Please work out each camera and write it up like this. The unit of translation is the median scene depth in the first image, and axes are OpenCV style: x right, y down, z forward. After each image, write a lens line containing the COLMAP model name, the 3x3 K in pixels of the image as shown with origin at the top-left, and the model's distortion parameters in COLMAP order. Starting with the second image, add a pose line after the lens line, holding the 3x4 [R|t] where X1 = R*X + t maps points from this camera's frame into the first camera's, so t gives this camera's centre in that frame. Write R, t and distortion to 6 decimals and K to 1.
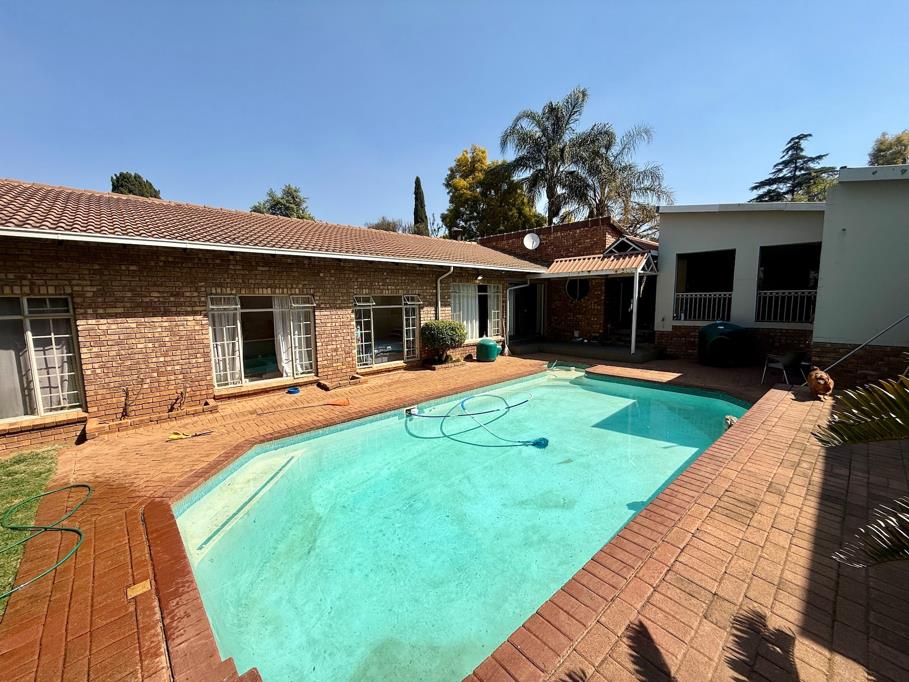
lens RADIAL K [[364.1, 0, 454.5], [0, 364.1, 341.0], [0, 0, 1]] dist [-0.001014, -0.000122]
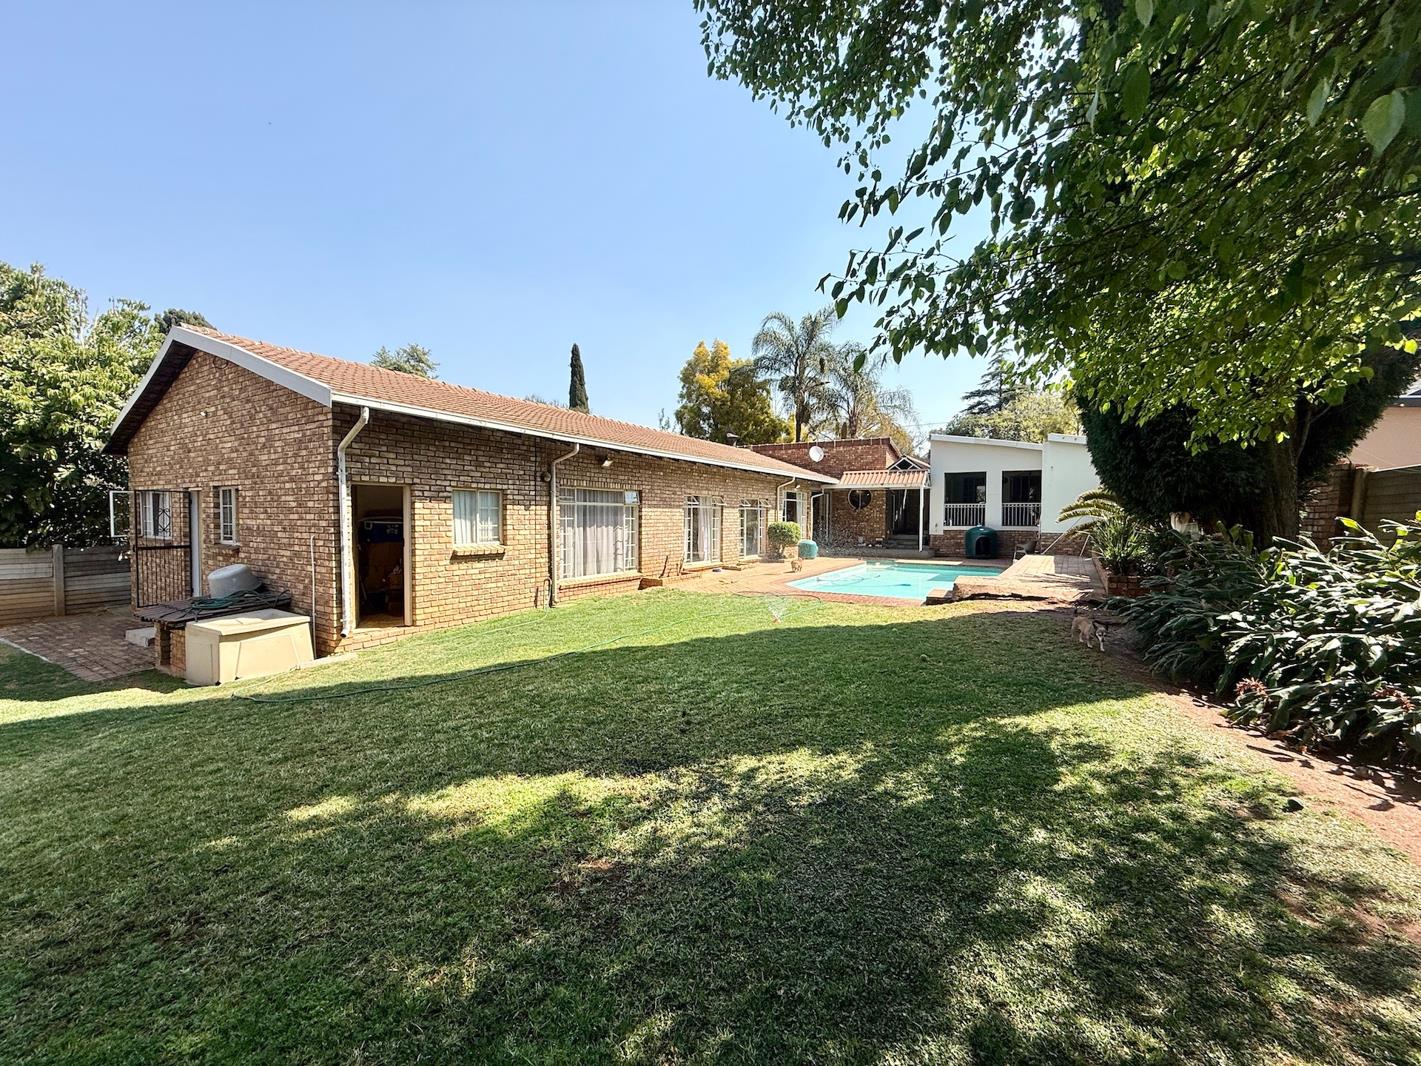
lens RADIAL K [[569.2, 0, 710.5], [0, 569.2, 533.0], [0, 0, 1]] dist [-0.001014, -0.000122]
pose [[0.960721, 0.010444, 0.277318, -0.477881], [0.013584, 0.996324, -0.084582, 0.082559], [-0.277182, 0.085027, 0.957048, -0.426591]]
